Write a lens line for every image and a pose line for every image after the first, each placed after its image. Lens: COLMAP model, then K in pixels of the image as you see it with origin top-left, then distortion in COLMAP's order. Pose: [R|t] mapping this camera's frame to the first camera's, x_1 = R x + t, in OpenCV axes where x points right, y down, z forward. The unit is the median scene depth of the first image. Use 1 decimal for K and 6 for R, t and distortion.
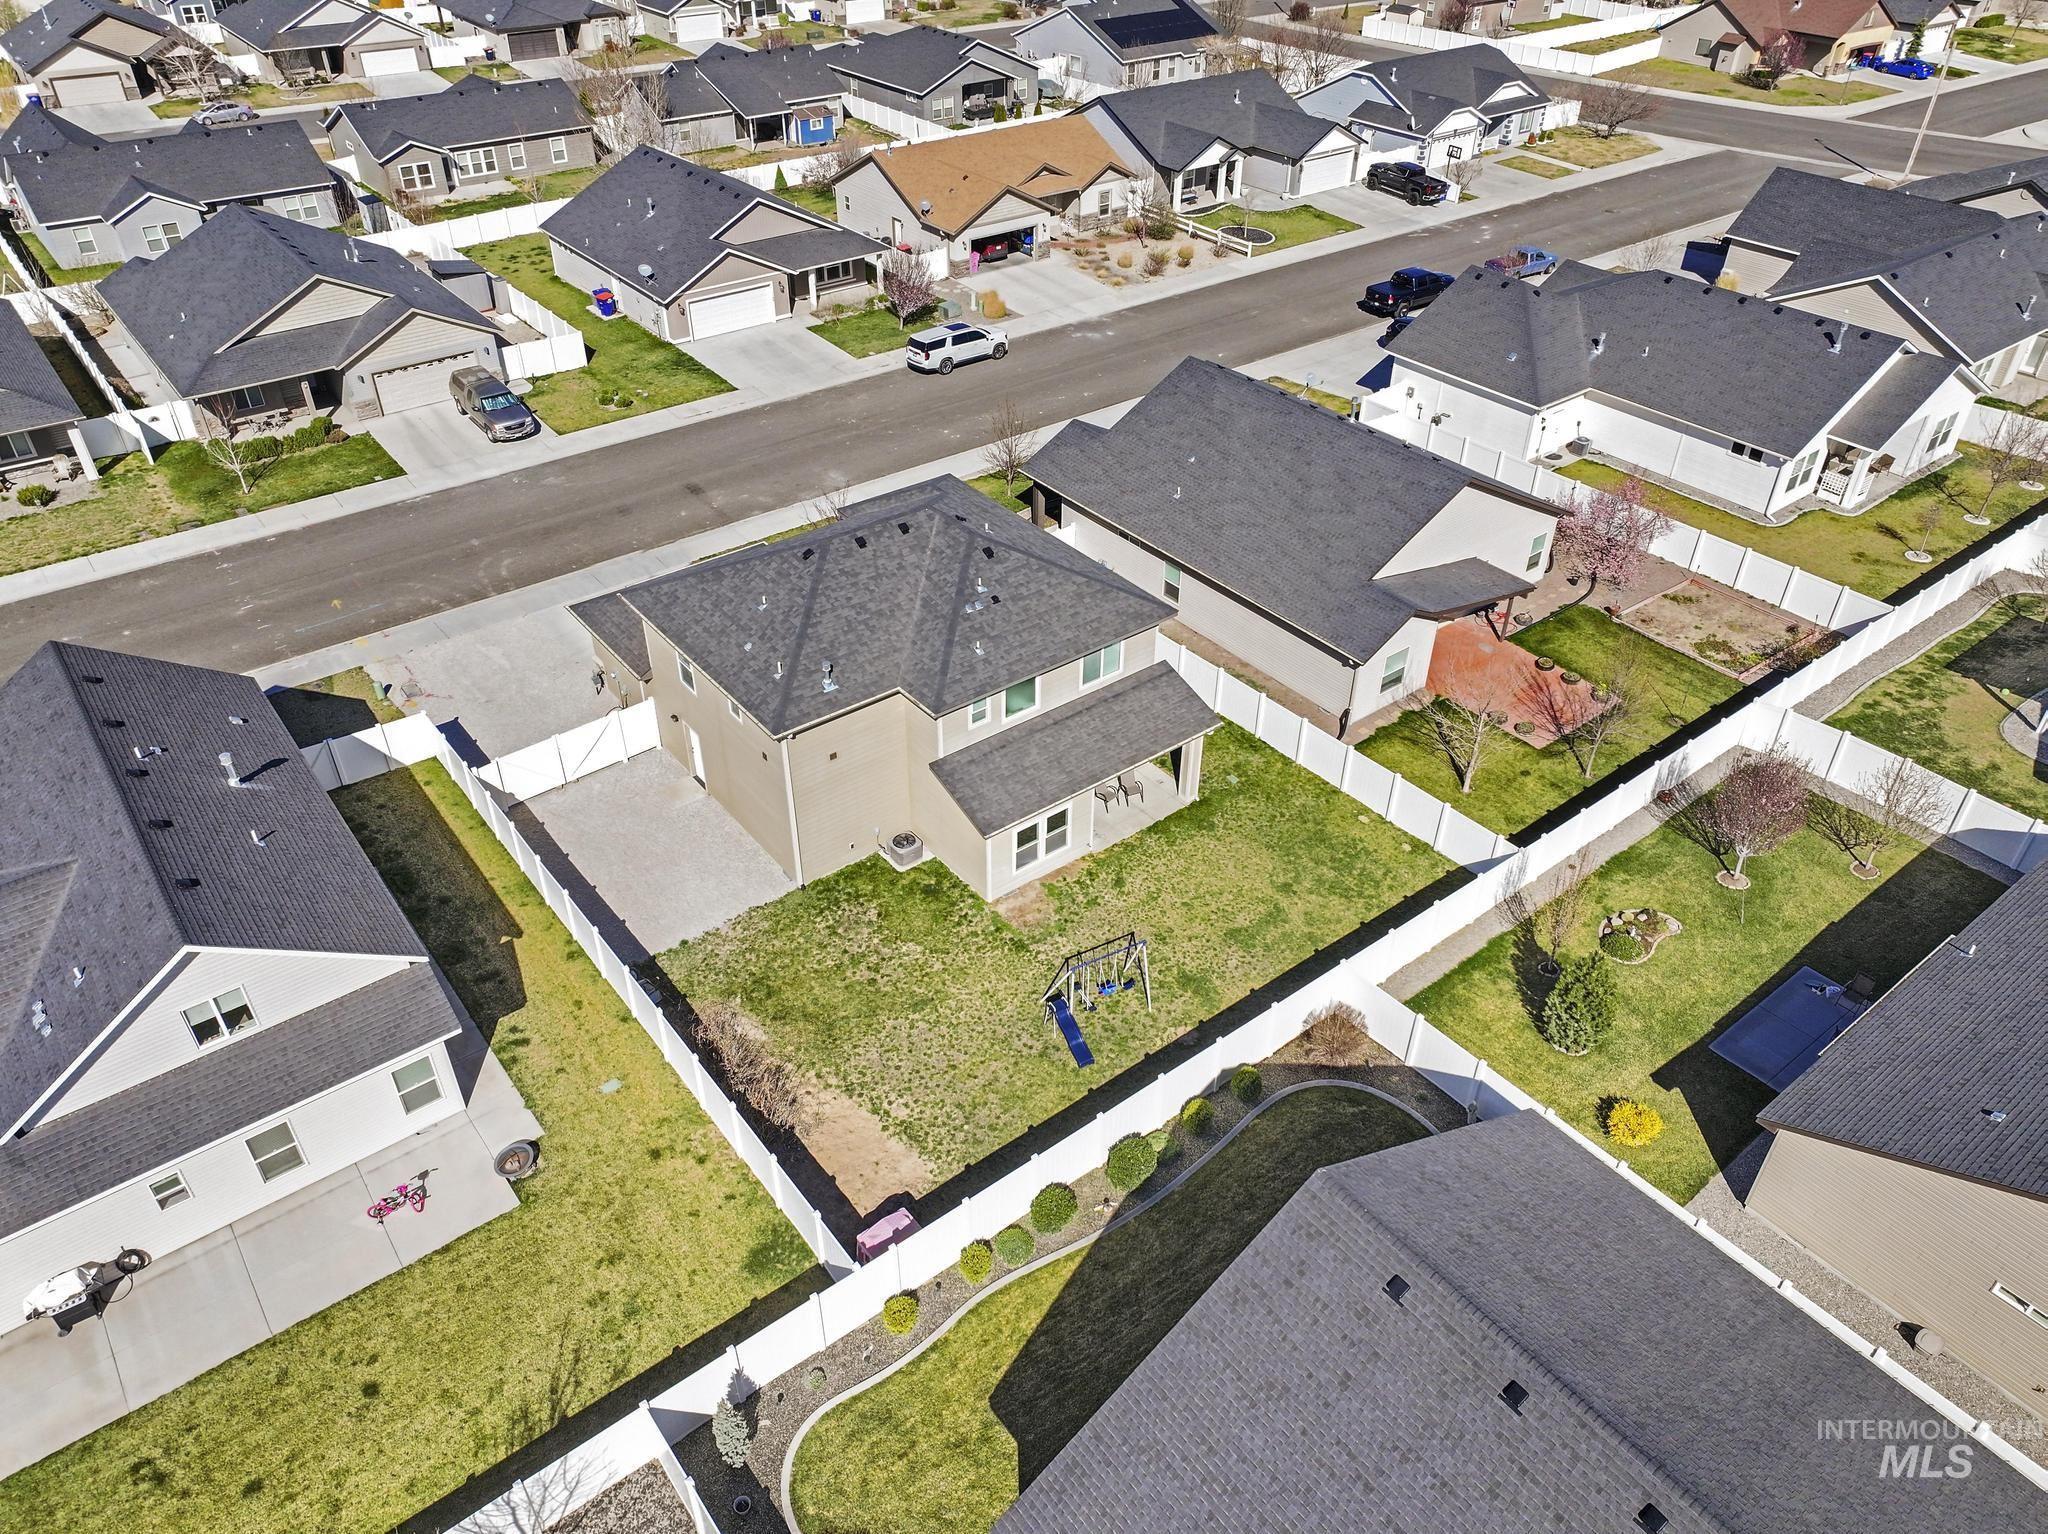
lens RADIAL K [[1475.4, 0, 1036.0], [0, 1475.4, 727.1], [0, 0, 1]] dist [-0.001621, 0.020141]
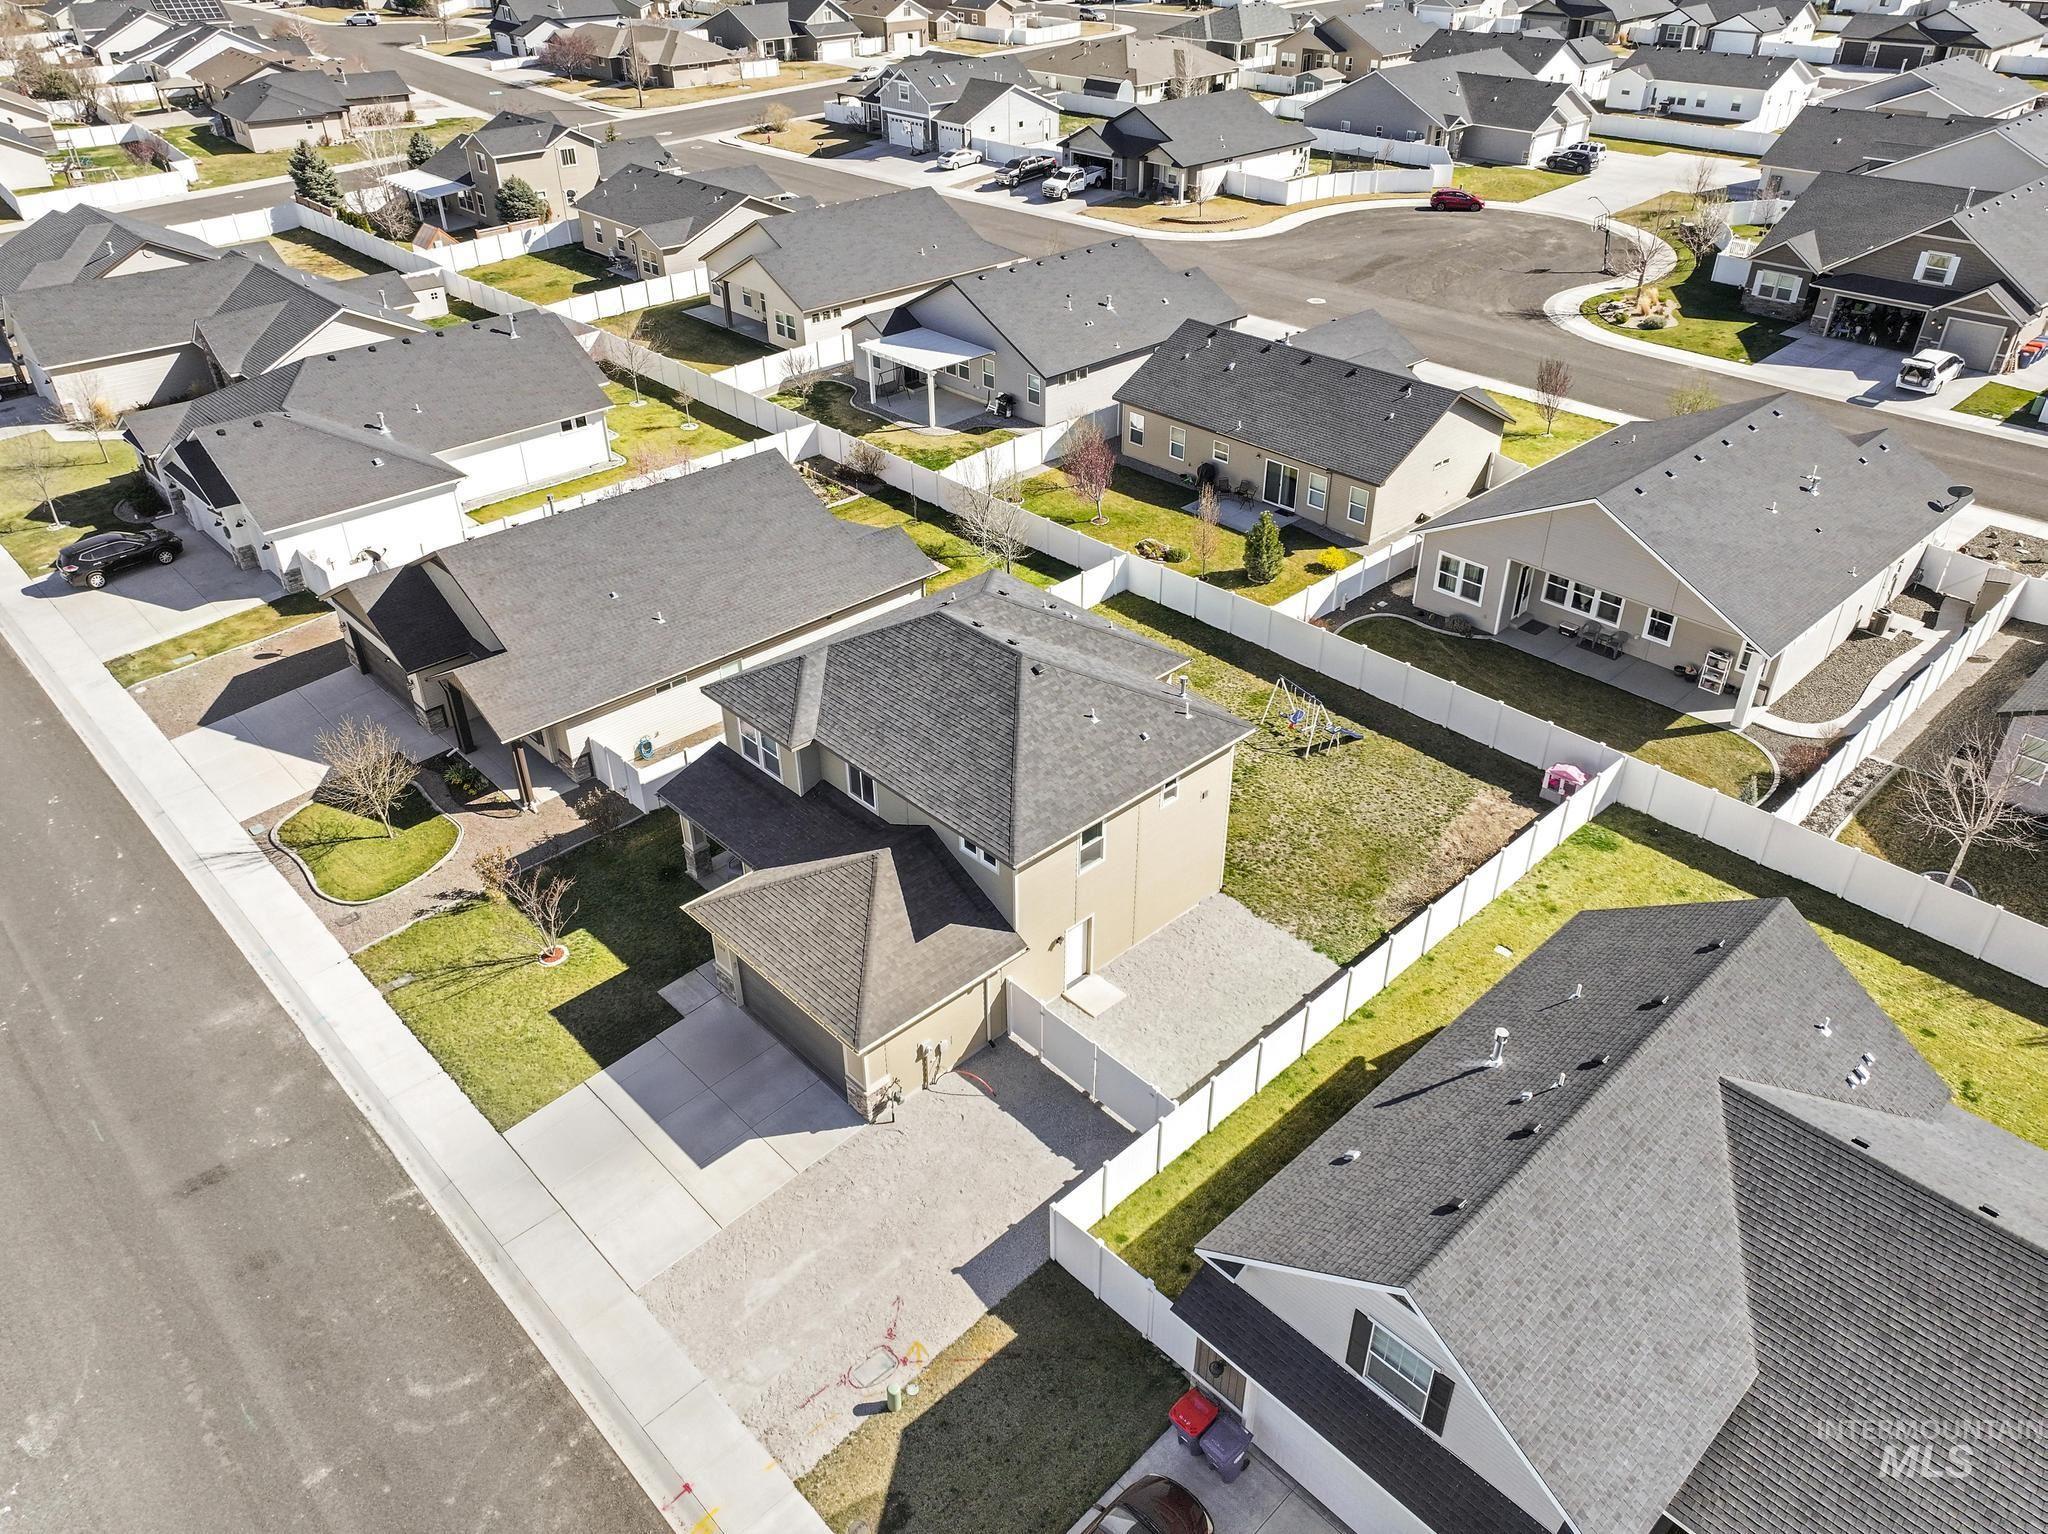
lens RADIAL K [[1482.8, 0, 1019.0], [0, 1482.8, 684.0], [0, 0, 1]] dist [0.013499, -0.003042]
pose [[-0.088081, -0.507083, 0.857385, -1.122941], [0.574841, 0.677069, 0.459494, -0.641299], [-0.813511, 0.533332, 0.231856, 0.898863]]
